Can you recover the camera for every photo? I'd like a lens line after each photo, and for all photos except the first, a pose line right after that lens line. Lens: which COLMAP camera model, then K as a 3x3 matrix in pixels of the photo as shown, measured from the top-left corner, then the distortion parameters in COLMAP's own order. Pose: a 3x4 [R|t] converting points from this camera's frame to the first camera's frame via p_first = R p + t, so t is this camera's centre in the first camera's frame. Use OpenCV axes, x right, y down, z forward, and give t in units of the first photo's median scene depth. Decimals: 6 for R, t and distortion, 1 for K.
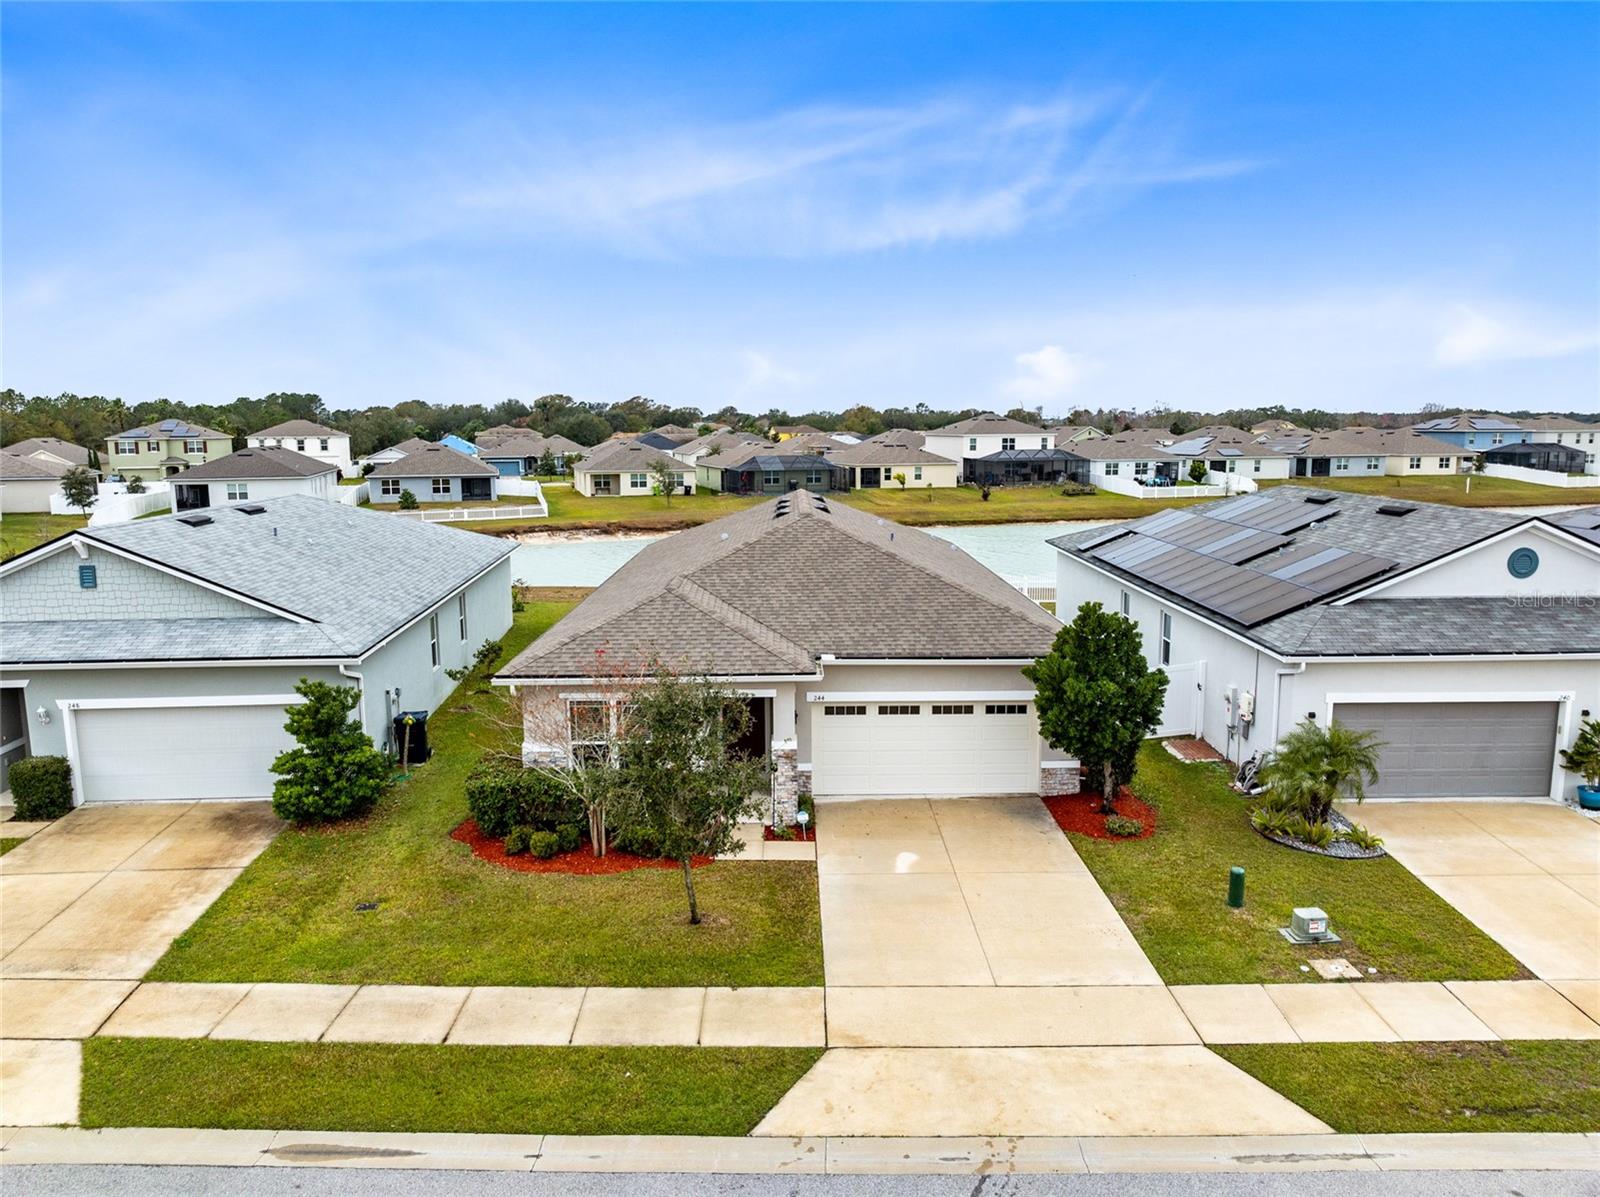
lens RADIAL K [[1130.2, 0, 794.9], [0, 1130.2, 599.5], [0, 0, 1]] dist [-0.059288, 0.030418]
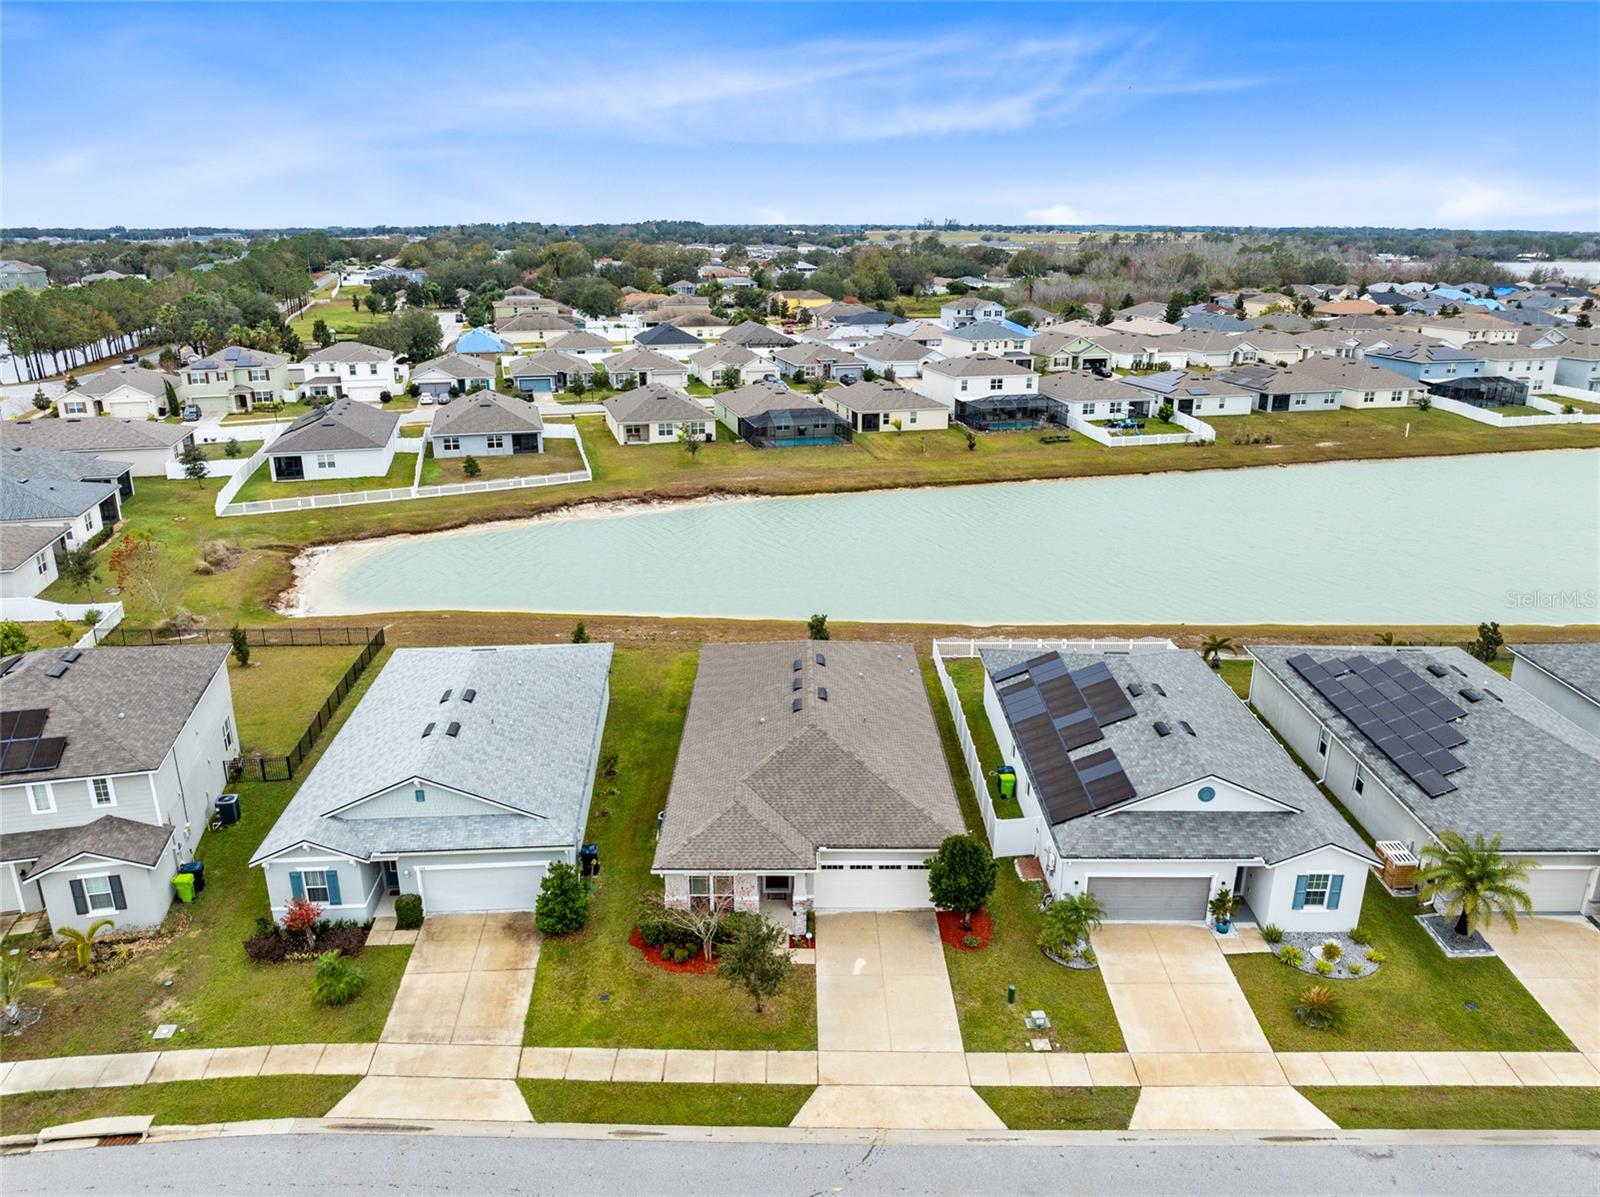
lens RADIAL K [[1130.2, 0, 794.9], [0, 1130.2, 599.5], [0, 0, 1]] dist [-0.059288, 0.030418]
pose [[0.999950, 0.009200, -0.003943, -0.014135], [-0.008441, 0.986798, 0.161736, -0.657238], [0.005379, -0.161695, 0.986826, -0.787587]]
